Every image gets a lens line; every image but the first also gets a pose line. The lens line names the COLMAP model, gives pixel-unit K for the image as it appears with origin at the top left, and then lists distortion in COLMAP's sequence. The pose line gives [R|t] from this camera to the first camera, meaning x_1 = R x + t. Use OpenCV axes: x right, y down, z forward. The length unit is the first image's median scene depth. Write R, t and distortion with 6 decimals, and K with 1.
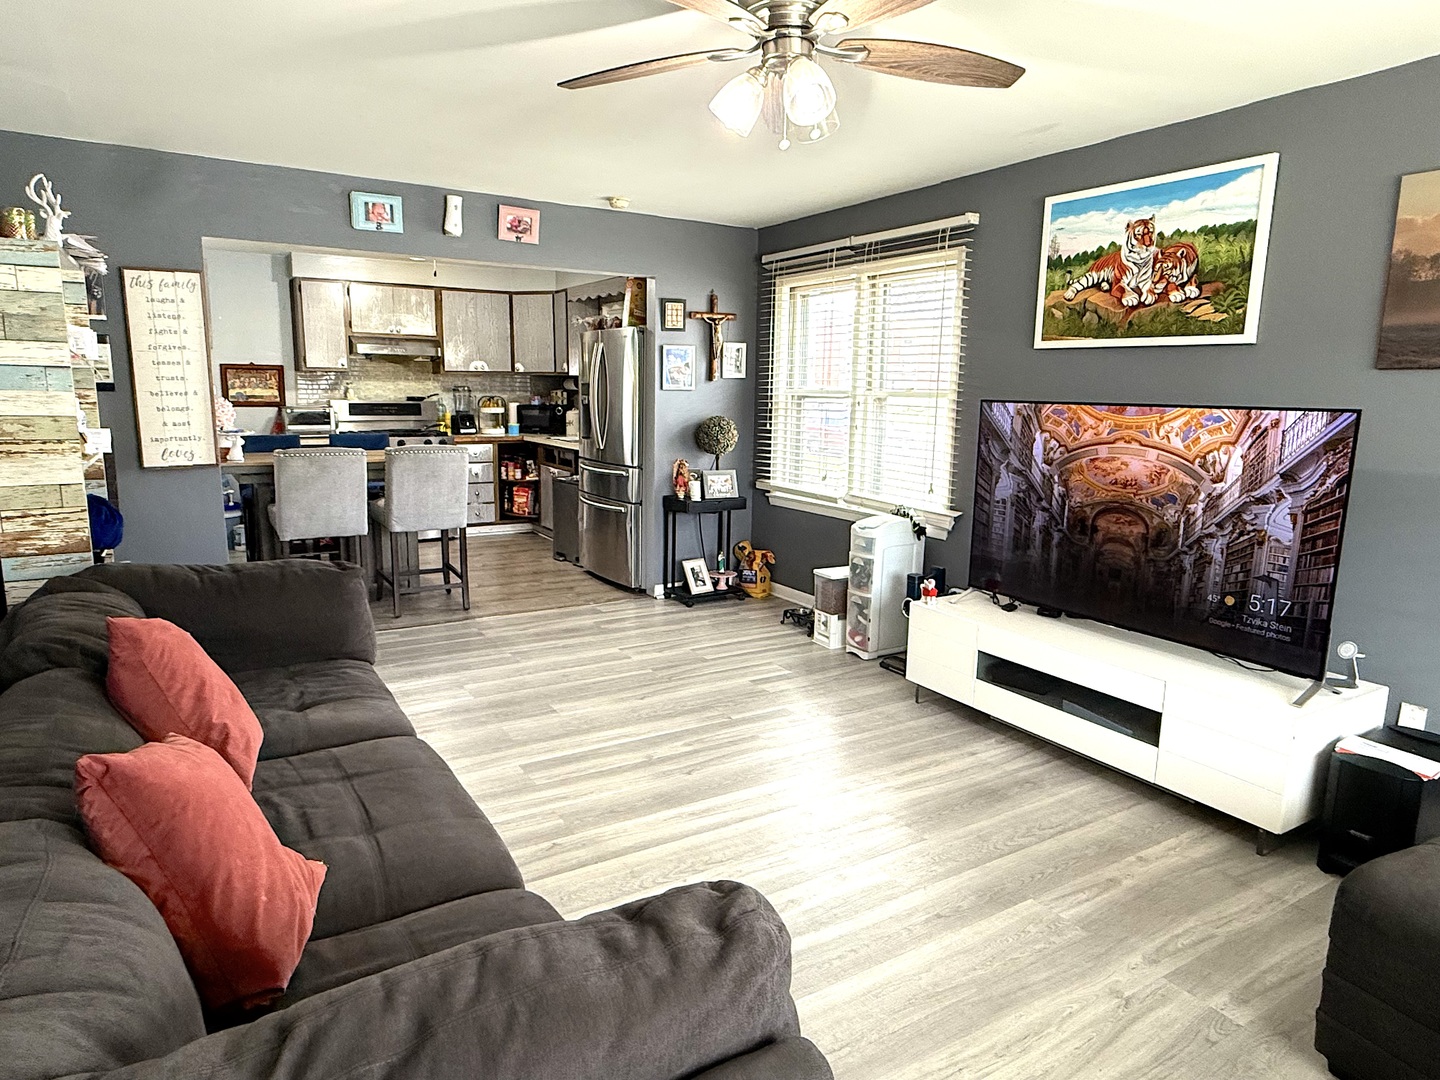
lens RADIAL K [[871.8, 0, 718.3], [0, 871.8, 543.3], [0, 0, 1]] dist [0.002876, -0.000392]
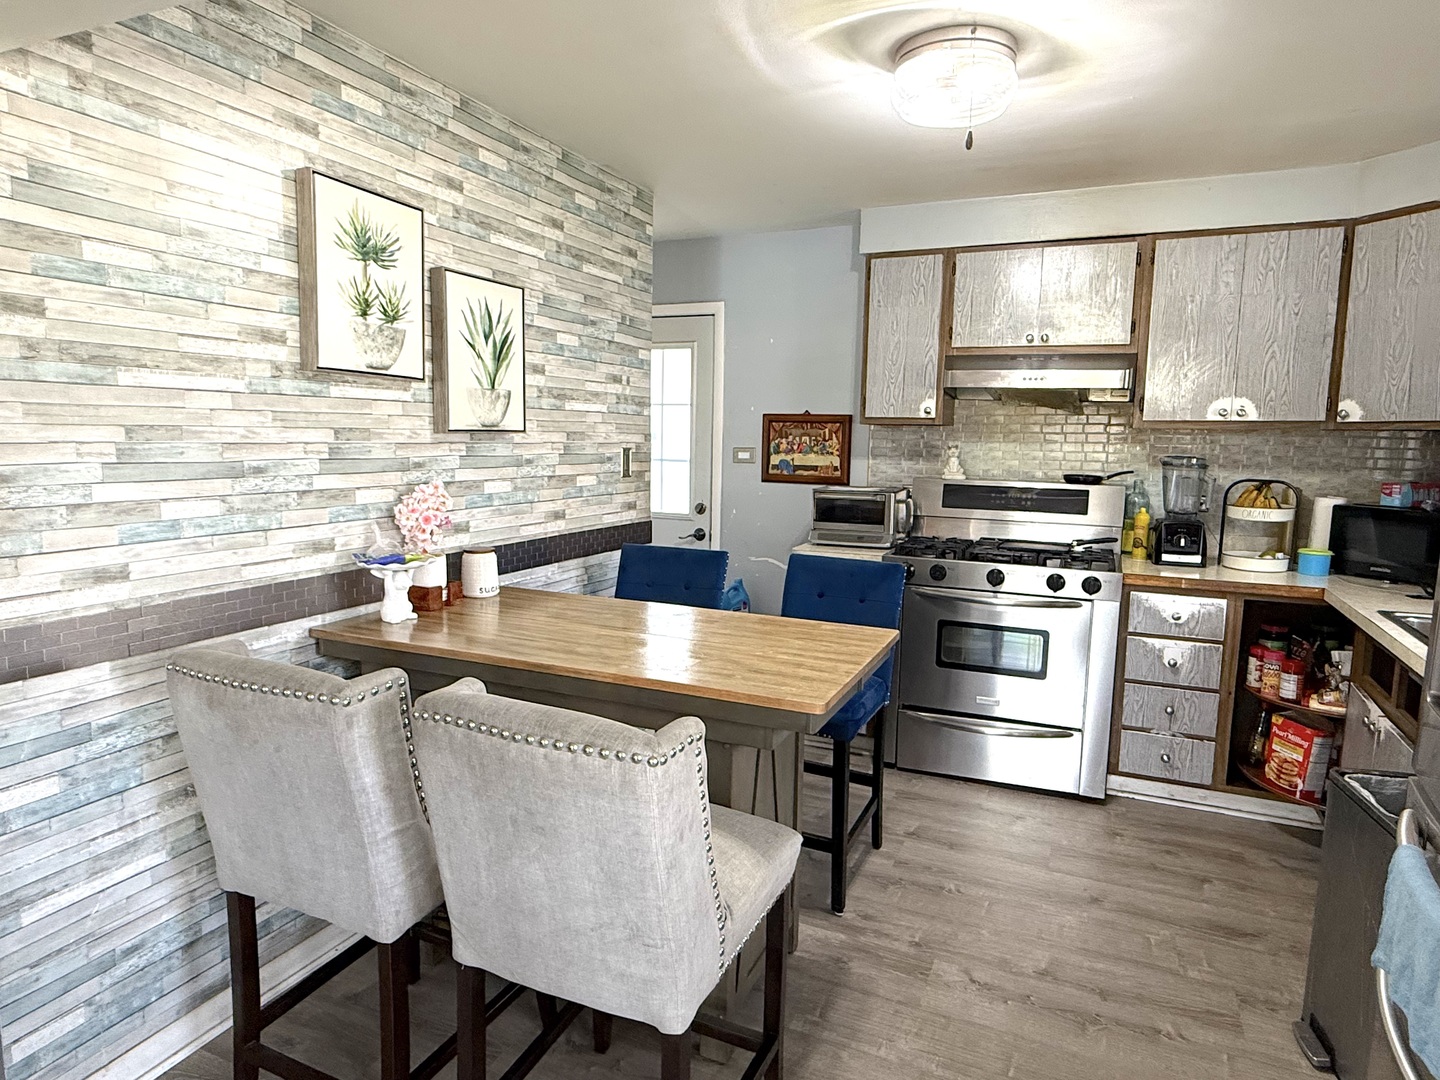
lens RADIAL K [[871.8, 0, 715.1], [0, 871.8, 542.2], [0, 0, 1]] dist [0.002876, -0.000392]
pose [[0.556240, 0.103959, -0.824493, -0.175007], [-0.153105, 0.987981, 0.021282, -0.324168], [0.816796, 0.114396, 0.565471, 1.657648]]
